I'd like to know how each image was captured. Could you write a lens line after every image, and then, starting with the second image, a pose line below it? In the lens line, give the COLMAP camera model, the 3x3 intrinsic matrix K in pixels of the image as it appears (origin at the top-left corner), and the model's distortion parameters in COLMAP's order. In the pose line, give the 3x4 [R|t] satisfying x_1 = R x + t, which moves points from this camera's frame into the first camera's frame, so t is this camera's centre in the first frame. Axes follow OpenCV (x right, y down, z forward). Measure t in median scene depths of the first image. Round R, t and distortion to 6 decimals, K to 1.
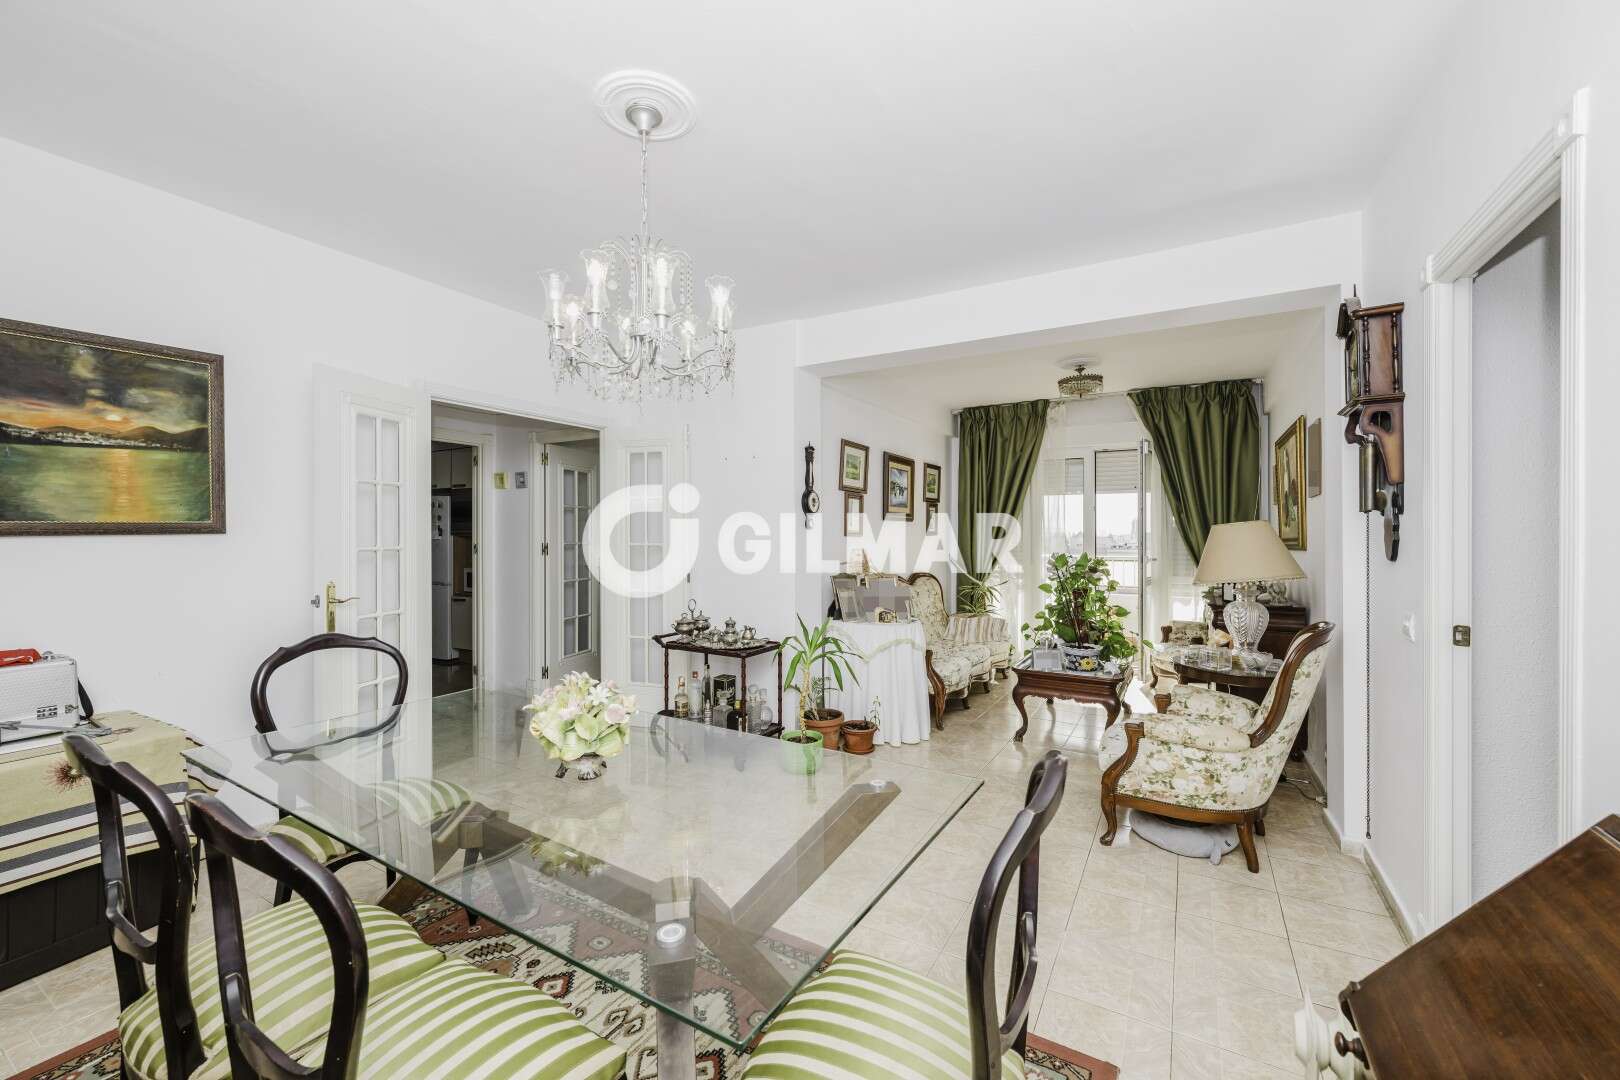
lens RADIAL K [[710.7, 0, 810.1], [0, 710.7, 543.0], [0, 0, 1]] dist [0.000763, 0.000059]
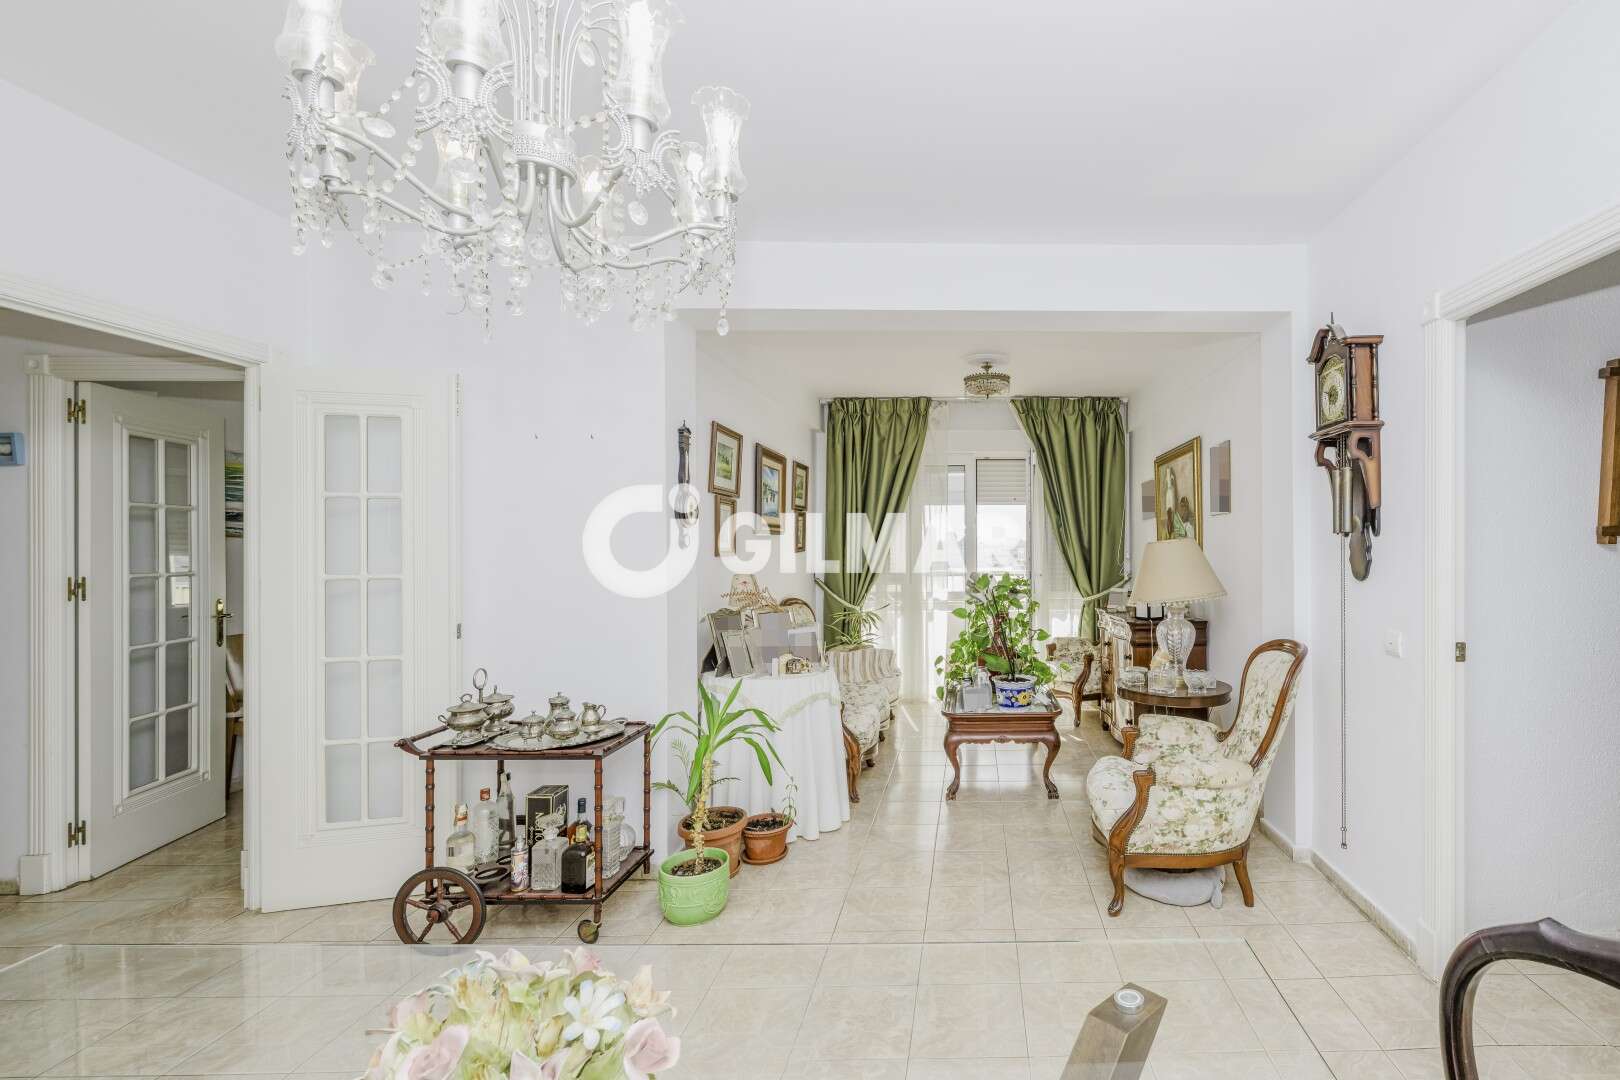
lens RADIAL K [[666.4, 0, 815.0], [0, 666.4, 533.7], [0, 0, 1]] dist [-0.000180, -0.000035]
pose [[0.831249, -0.005324, 0.555875, -0.259259], [0.009907, 0.999937, -0.005238, -0.030084], [-0.555812, 0.009861, 0.831249, 0.407820]]
